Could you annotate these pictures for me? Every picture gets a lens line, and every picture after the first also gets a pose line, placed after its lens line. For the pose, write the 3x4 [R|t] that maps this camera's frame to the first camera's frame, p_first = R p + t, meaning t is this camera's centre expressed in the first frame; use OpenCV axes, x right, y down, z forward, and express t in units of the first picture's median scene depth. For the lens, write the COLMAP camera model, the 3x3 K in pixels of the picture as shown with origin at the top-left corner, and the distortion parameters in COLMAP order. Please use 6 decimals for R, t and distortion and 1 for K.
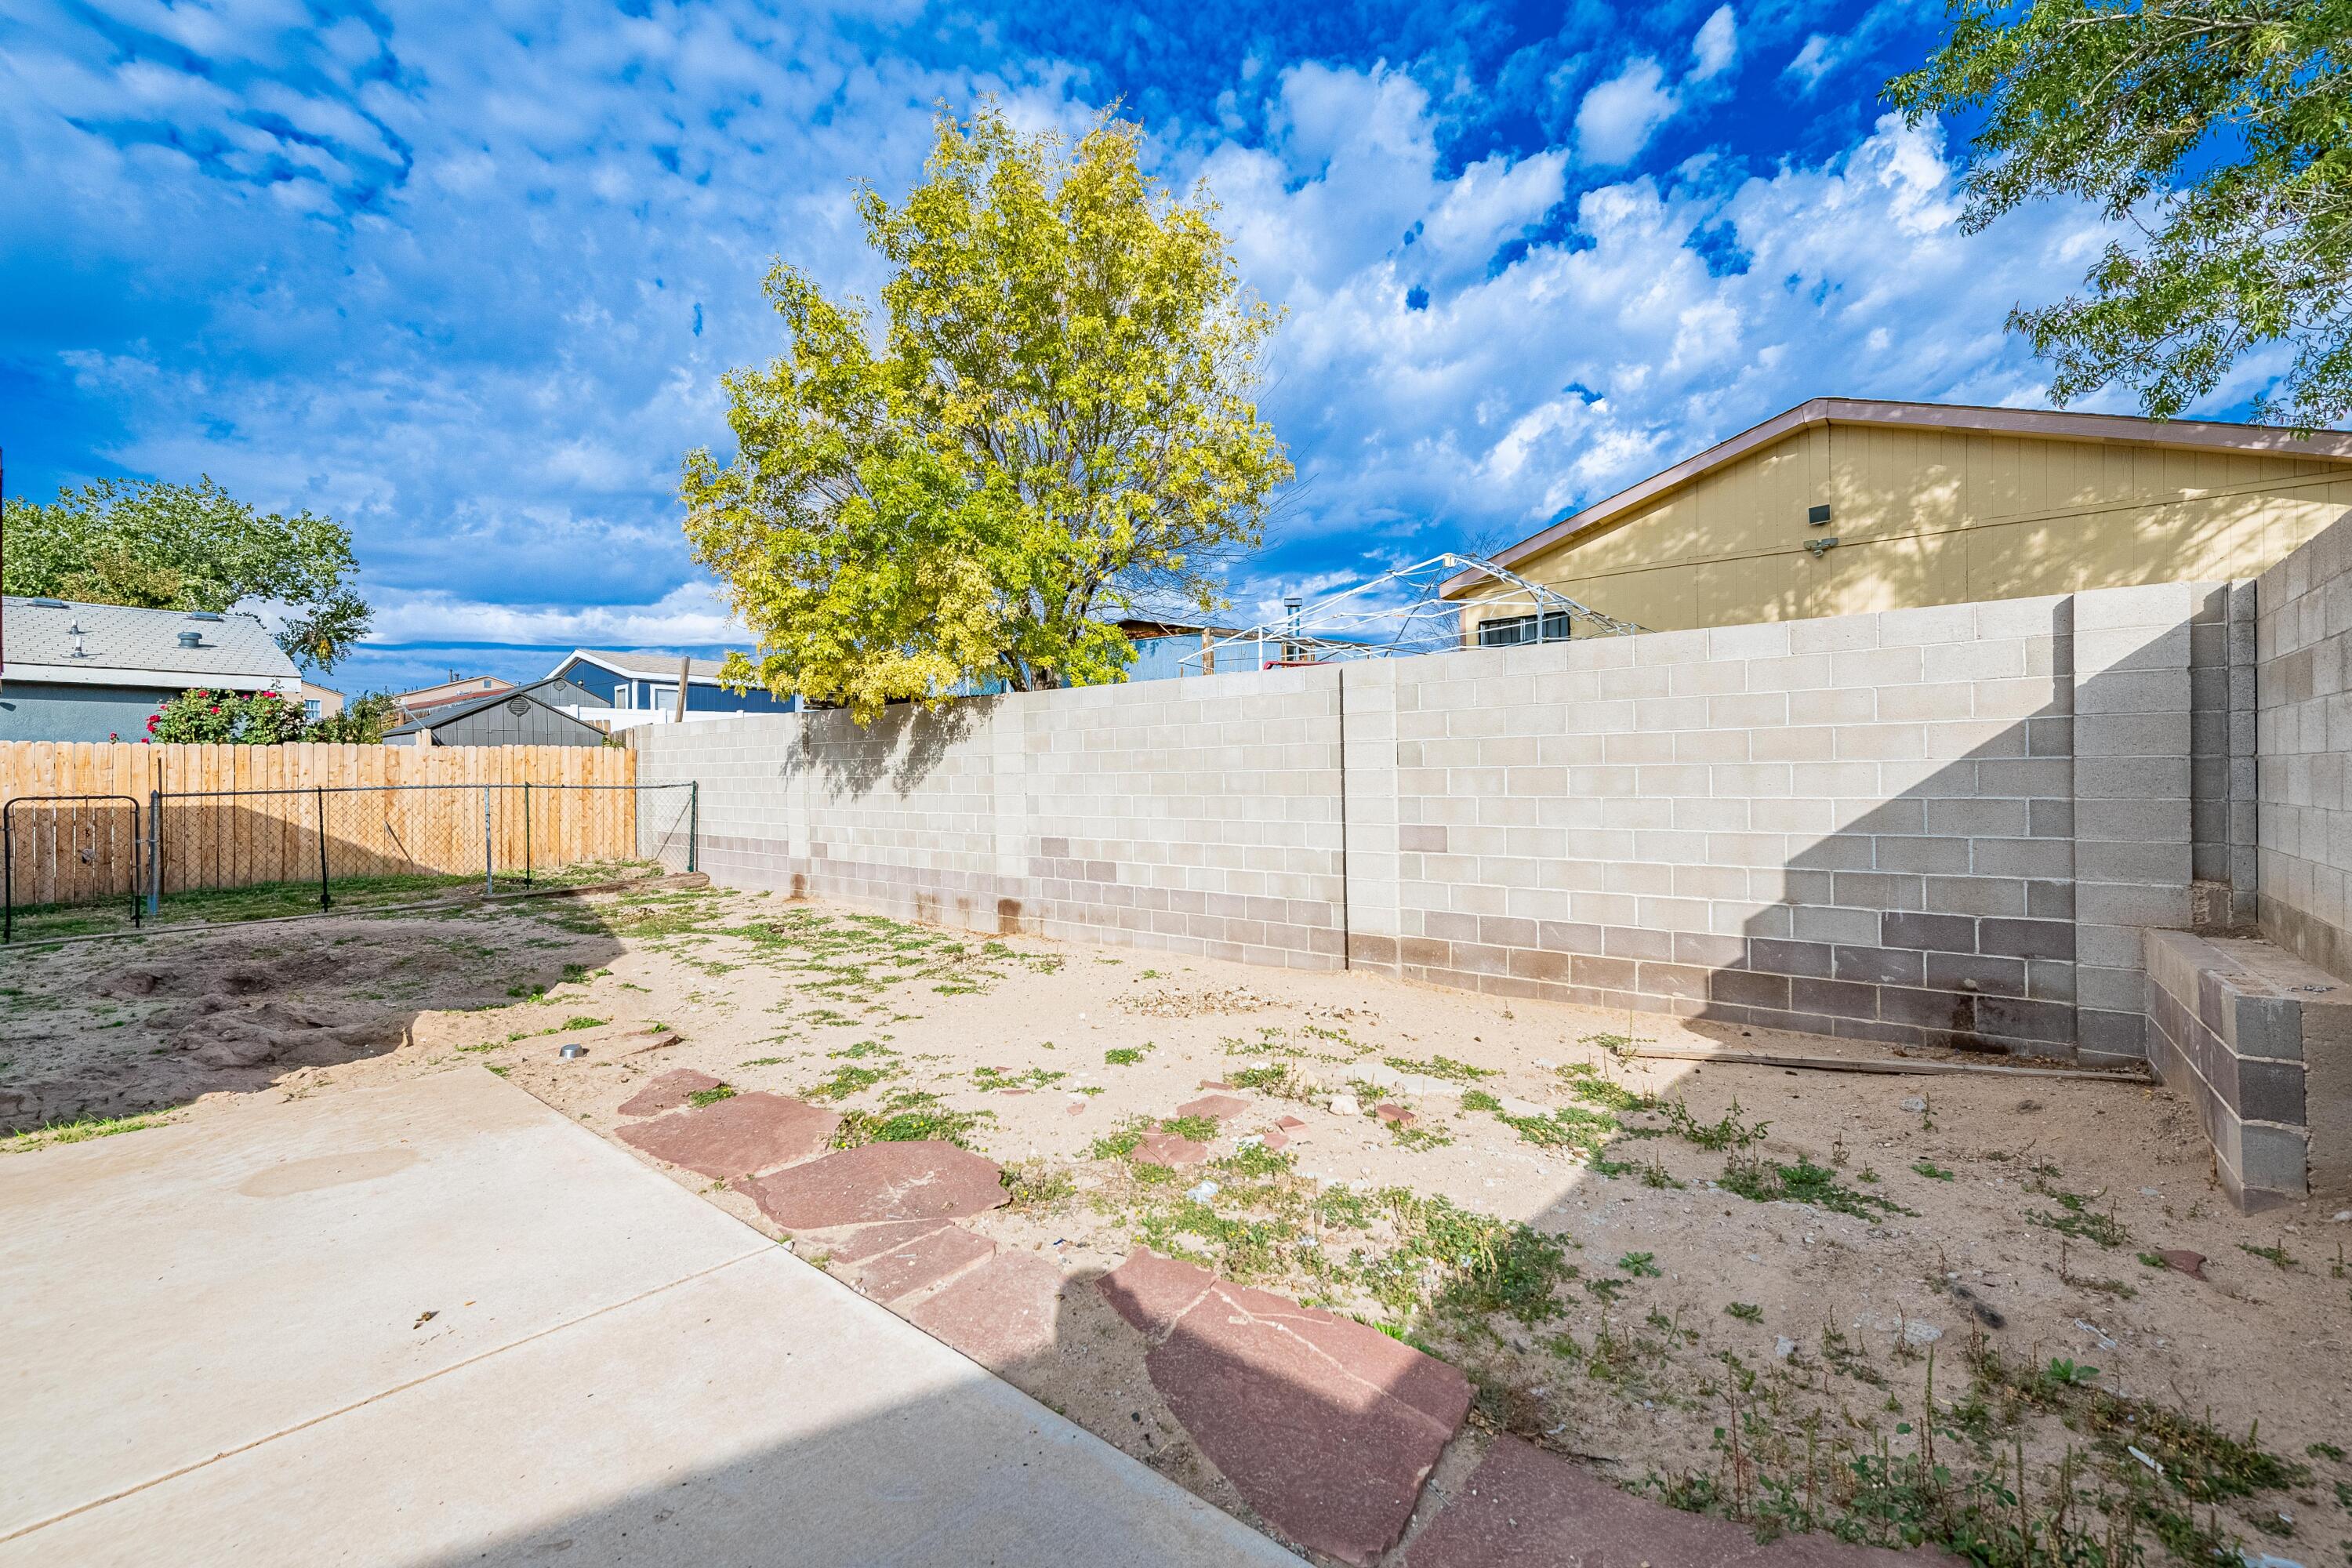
lens RADIAL K [[935.0, 0, 1191.7], [0, 935.0, 770.9], [0, 0, 1]] dist [-0.004716, -0.000596]
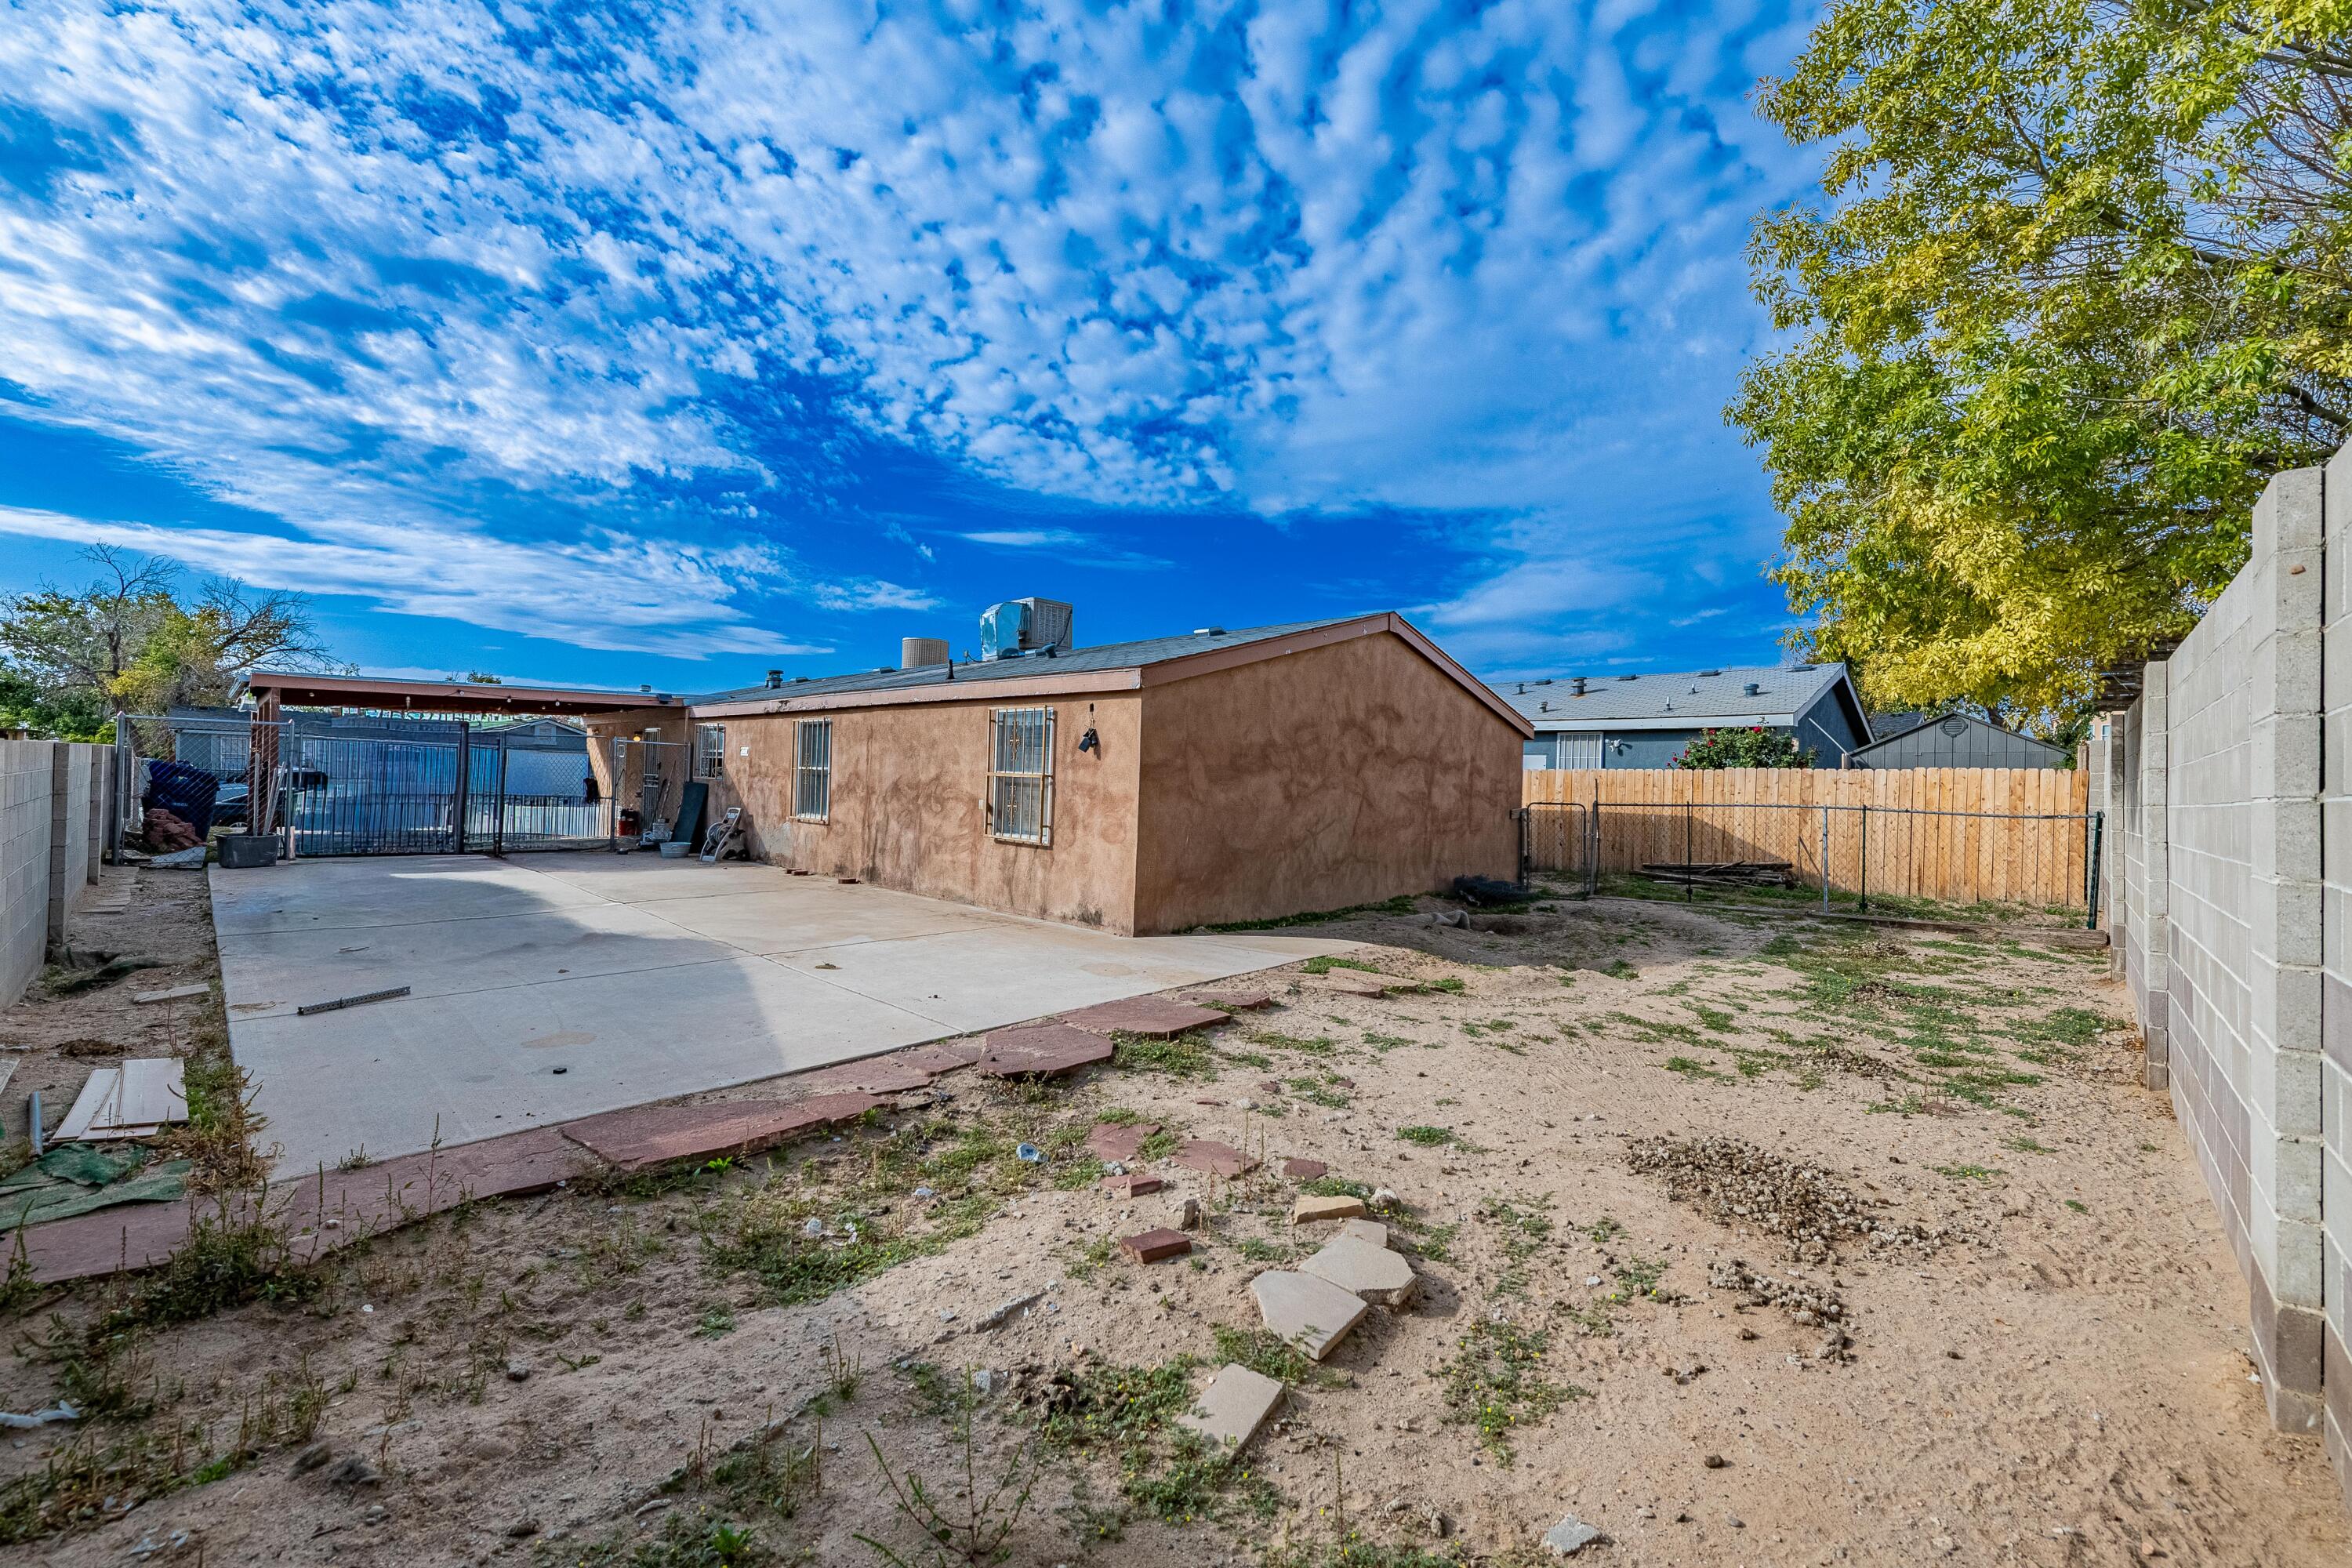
lens RADIAL K [[935.0, 0, 1191.6], [0, 935.0, 773.9], [0, 0, 1]] dist [-0.004716, -0.000596]
pose [[-0.041507, -0.005853, -0.999121, 1.022955], [-0.021713, 0.999752, -0.004955, -0.000984], [0.998902, 0.021488, -0.041624, 1.121708]]
